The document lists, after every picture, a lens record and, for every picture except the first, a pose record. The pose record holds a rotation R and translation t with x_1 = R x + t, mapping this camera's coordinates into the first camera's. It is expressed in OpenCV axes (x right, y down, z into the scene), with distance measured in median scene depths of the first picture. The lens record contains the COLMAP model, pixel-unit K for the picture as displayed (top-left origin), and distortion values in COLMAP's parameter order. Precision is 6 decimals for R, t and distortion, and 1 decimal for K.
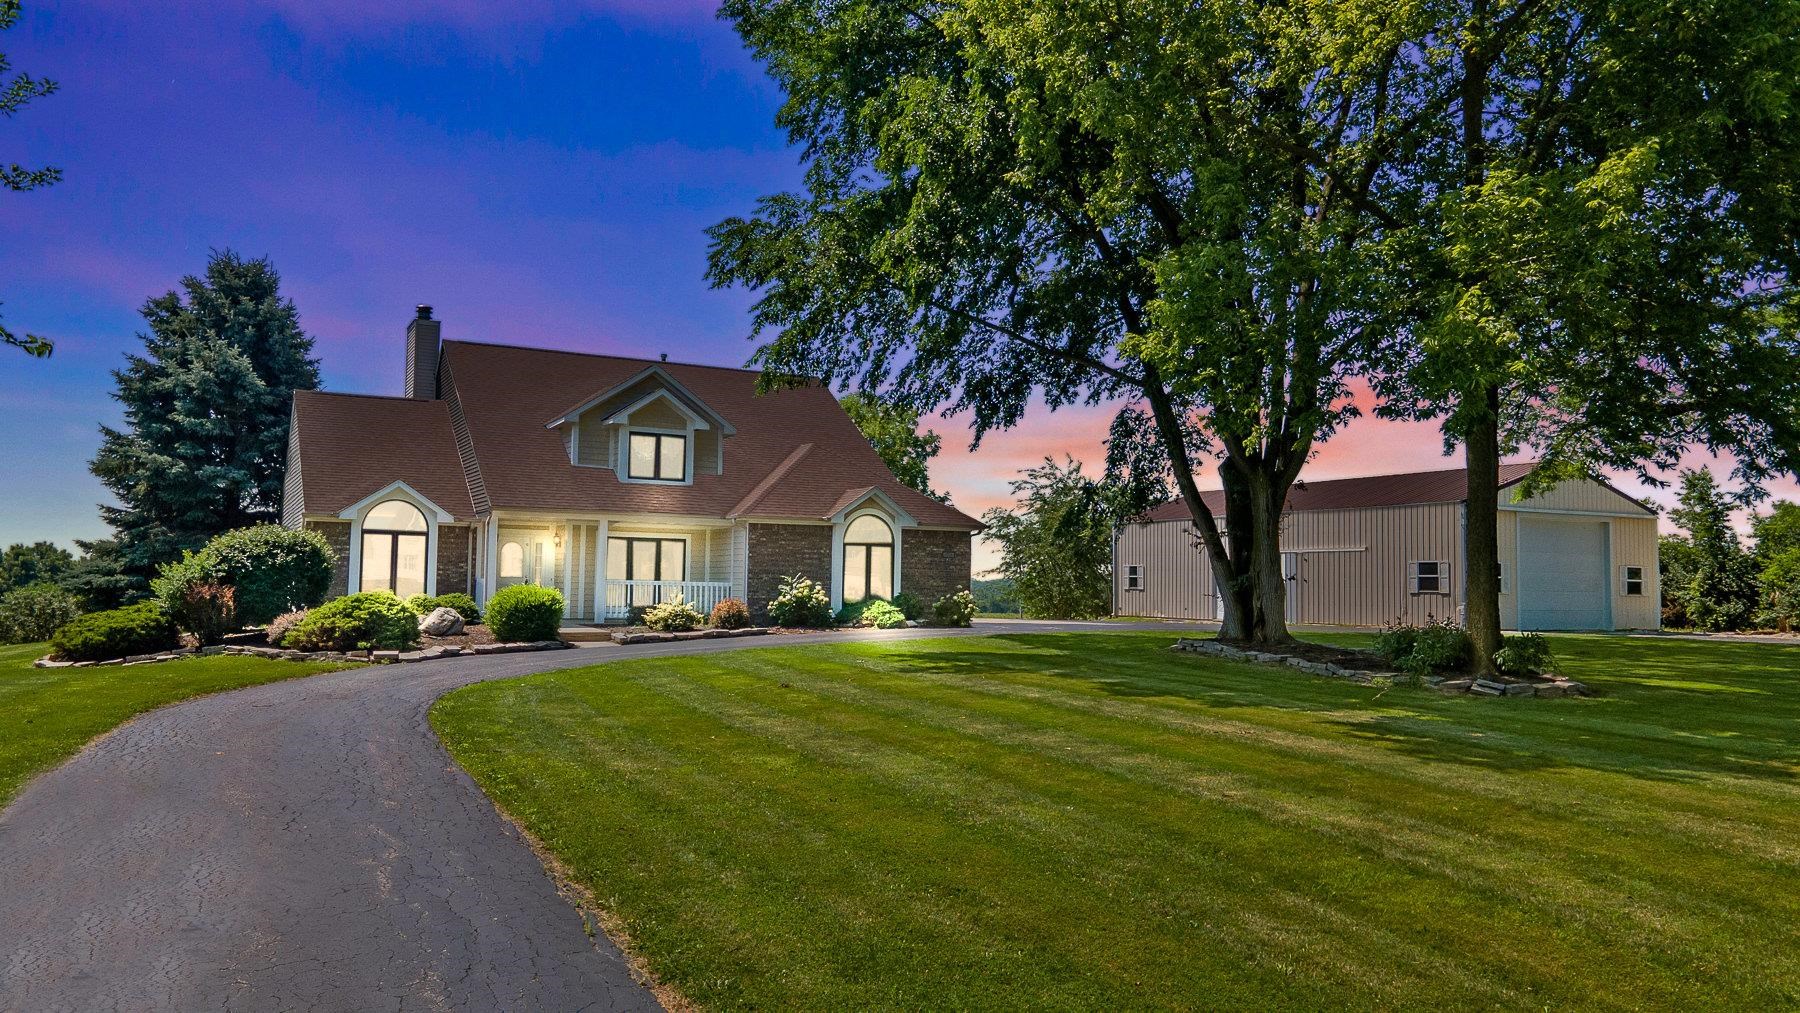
lens RADIAL K [[1182.9, 0, 891.8], [0, 1182.9, 458.1], [0, 0, 1]] dist [0.017548, 0.000735]
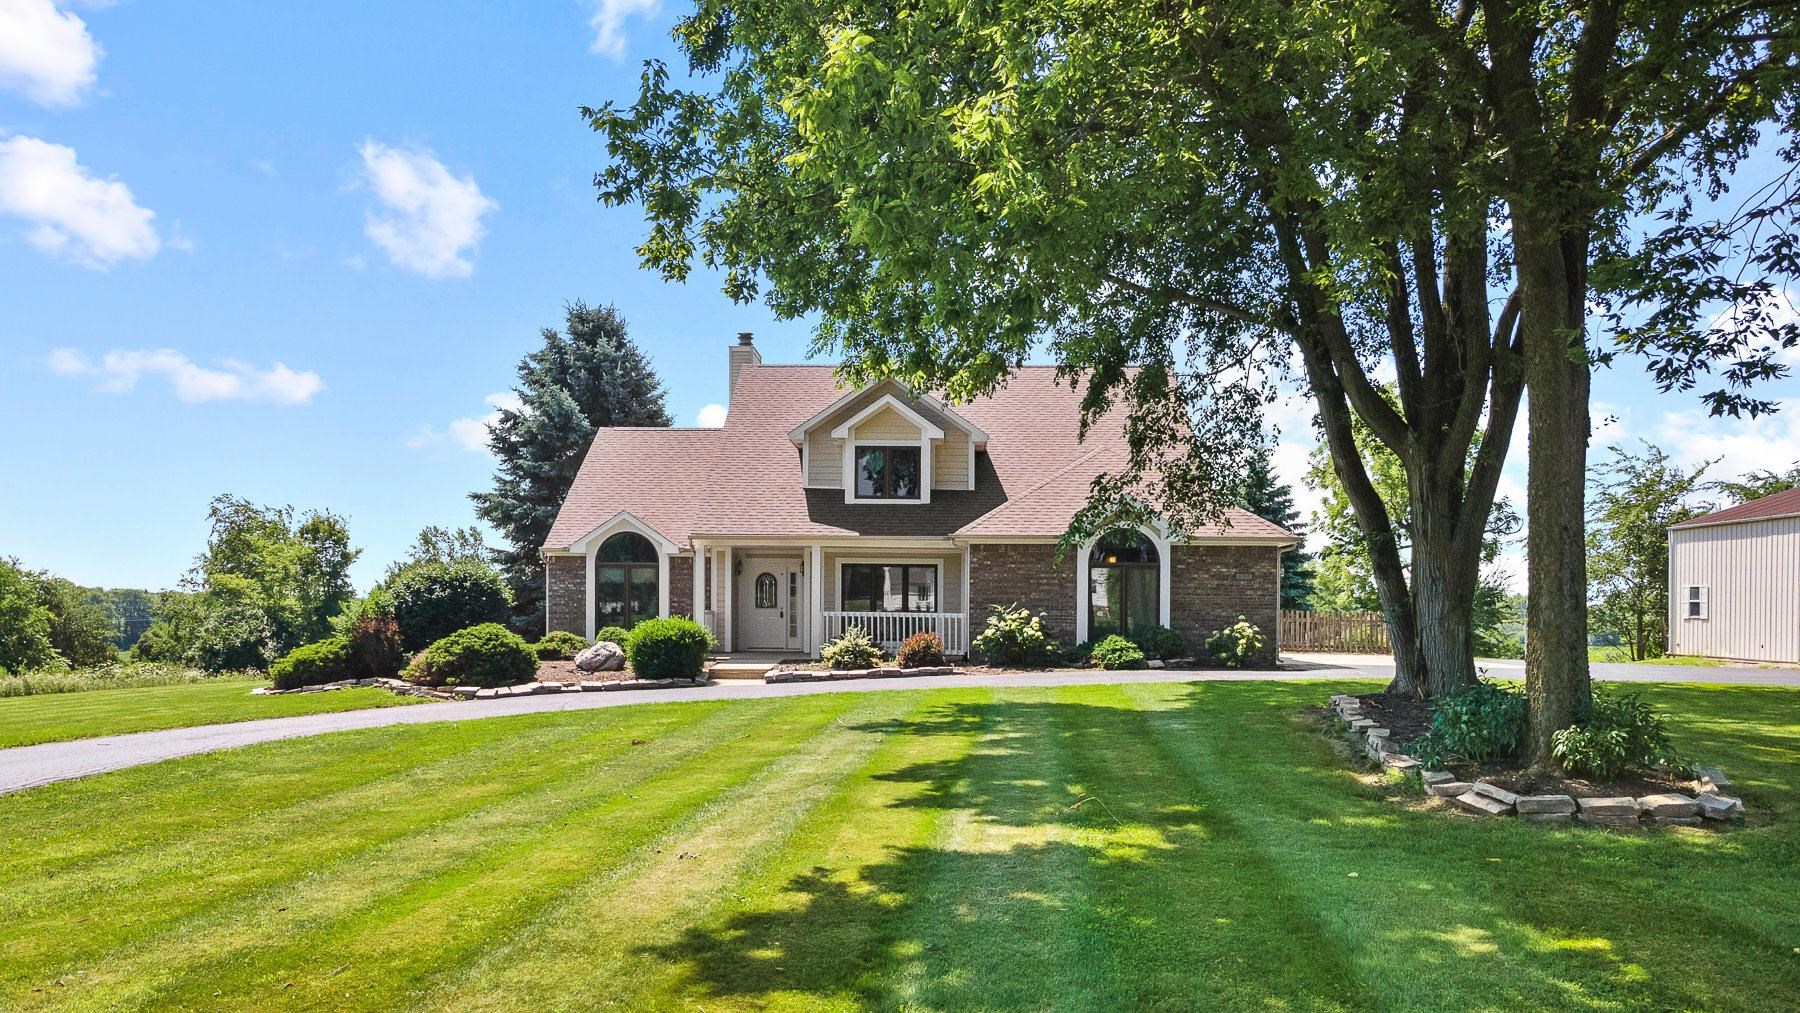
lens RADIAL K [[1261.4, 0, 898.9], [0, 1261.4, 537.2], [0, 0, 1]] dist [0.021516, 0.000787]
pose [[0.886480, -0.034706, -0.461463, 0.334846], [0.055606, 0.997947, 0.031766, 0.024104], [0.459414, -0.053820, 0.886590, 0.226396]]
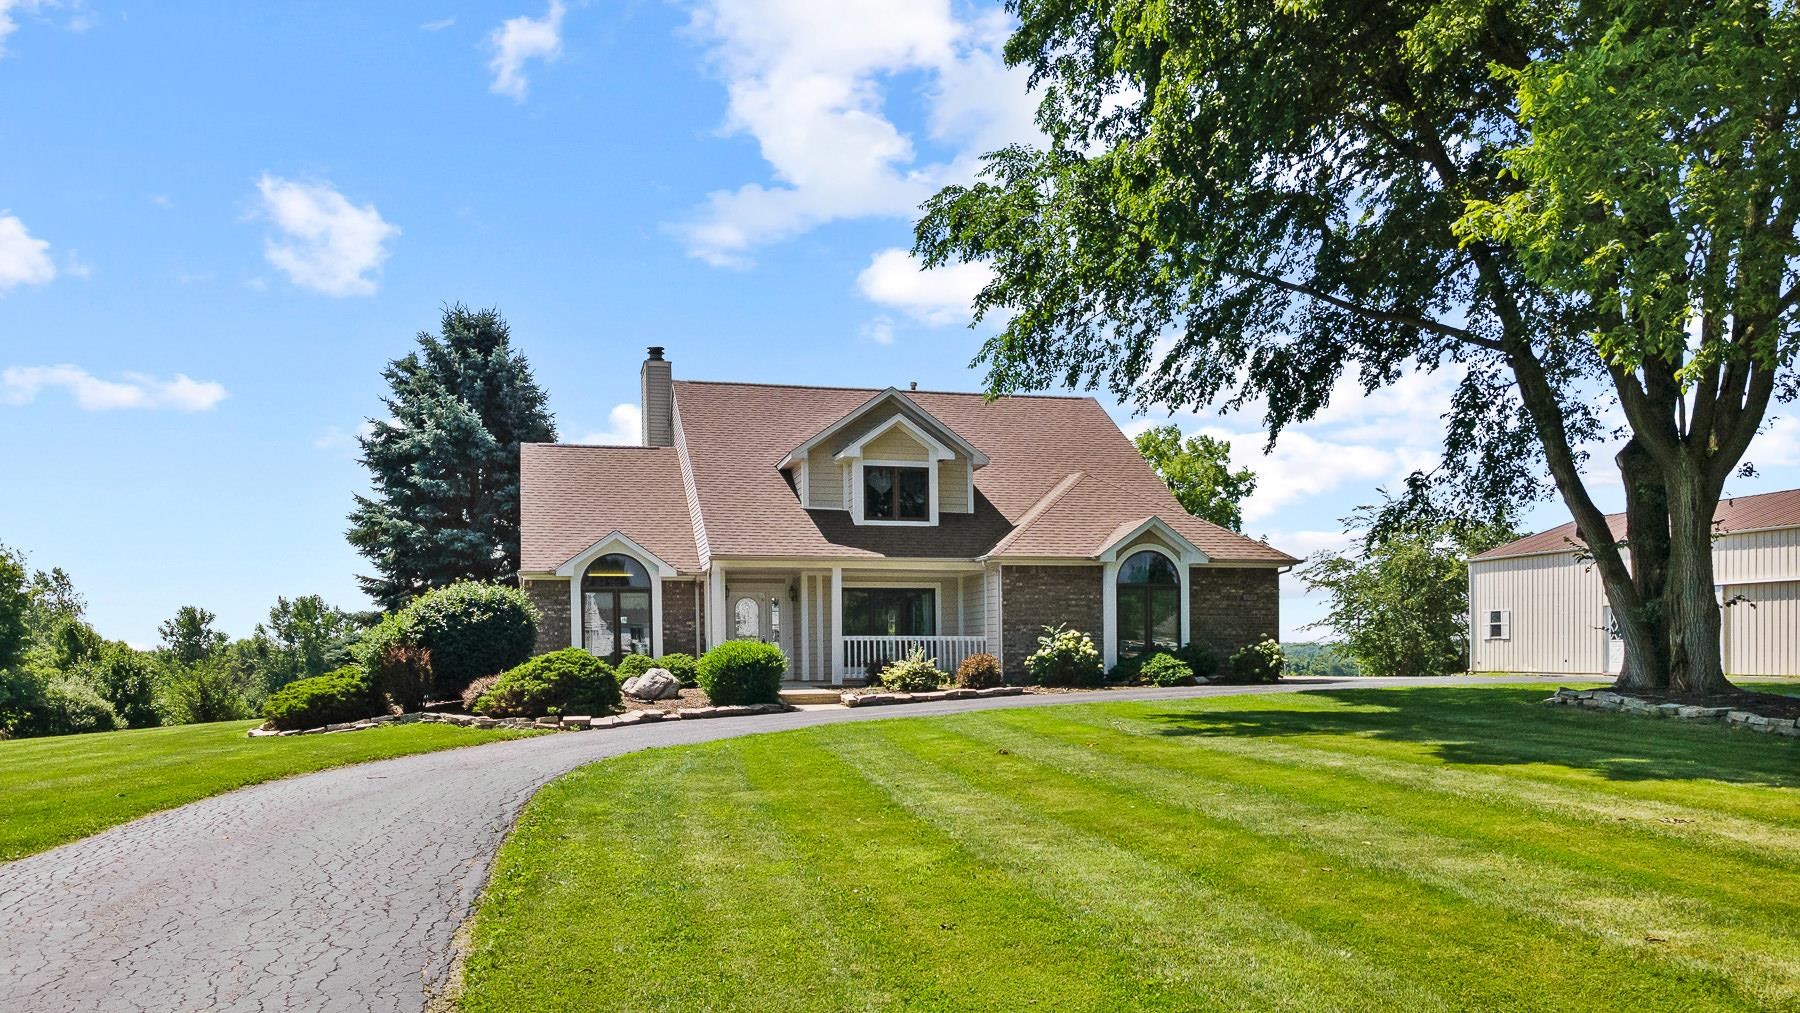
lens RADIAL K [[1268.4, 0, 920.9], [0, 1268.4, 623.7], [0, 0, 1]] dist [0.002937, 0.060910]
pose [[0.974132, -0.027827, -0.224261, 0.032851], [0.046766, 0.995731, 0.079584, 0.028034], [0.221089, -0.088013, 0.971274, 0.133145]]
